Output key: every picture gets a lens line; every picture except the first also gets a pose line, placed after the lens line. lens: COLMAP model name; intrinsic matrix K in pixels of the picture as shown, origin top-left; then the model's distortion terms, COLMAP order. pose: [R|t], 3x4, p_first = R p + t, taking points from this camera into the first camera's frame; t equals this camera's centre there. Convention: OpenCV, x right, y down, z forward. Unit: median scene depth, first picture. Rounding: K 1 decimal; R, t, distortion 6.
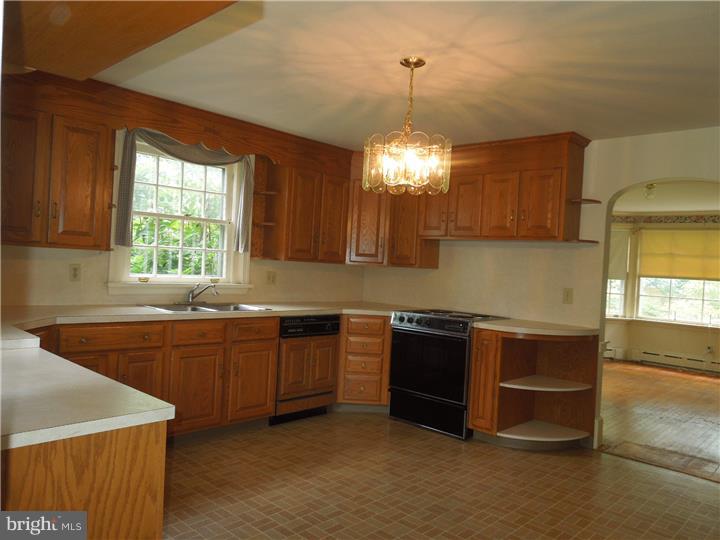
lens RADIAL K [[559.4, 0, 362.1], [0, 559.4, 269.2], [0, 0, 1]] dist [0.024052, 0.002986]
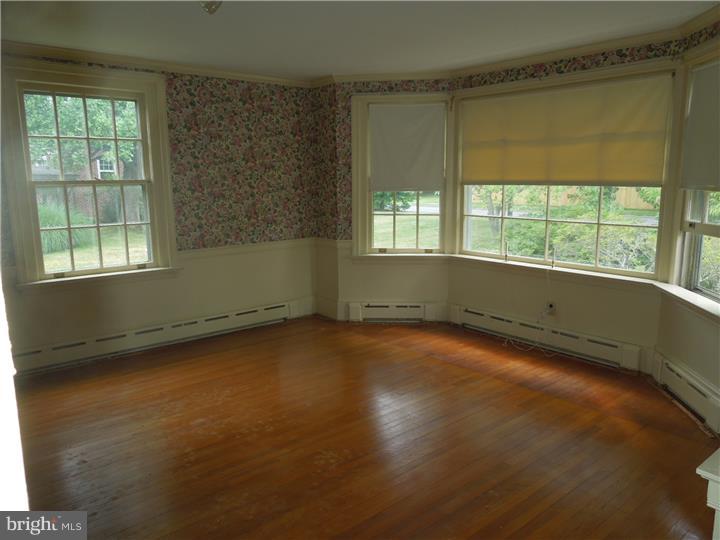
lens RADIAL K [[559.4, 0, 356.4], [0, 559.4, 267.7], [0, 0, 1]] dist [0.024052, 0.002986]
pose [[0.992570, -0.041374, -0.114423, 0.451078], [0.057982, 0.987605, 0.145857, 0.007993], [0.106970, -0.151407, 0.982666, 0.400797]]
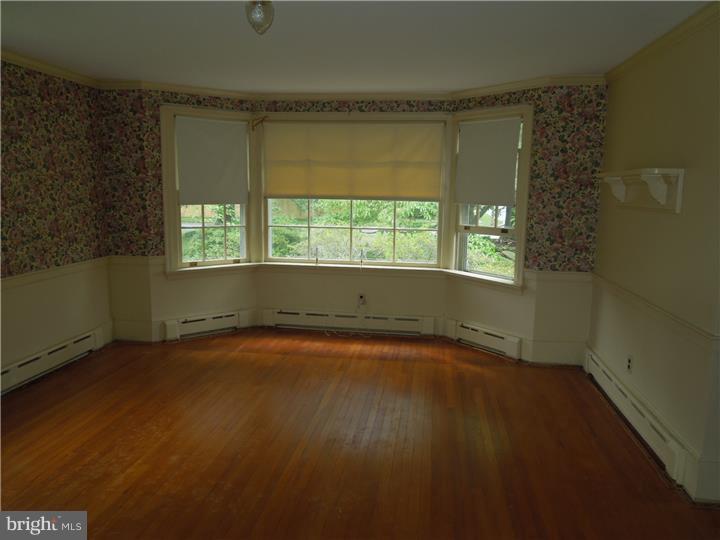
lens RADIAL K [[559.4, 0, 359.8], [0, 559.4, 270.4], [0, 0, 1]] dist [0.024052, 0.002986]
pose [[0.808636, -0.126170, 0.574620, 0.202138], [0.034662, 0.985253, 0.167554, -0.008626], [-0.587287, -0.115573, 0.801085, 0.416152]]
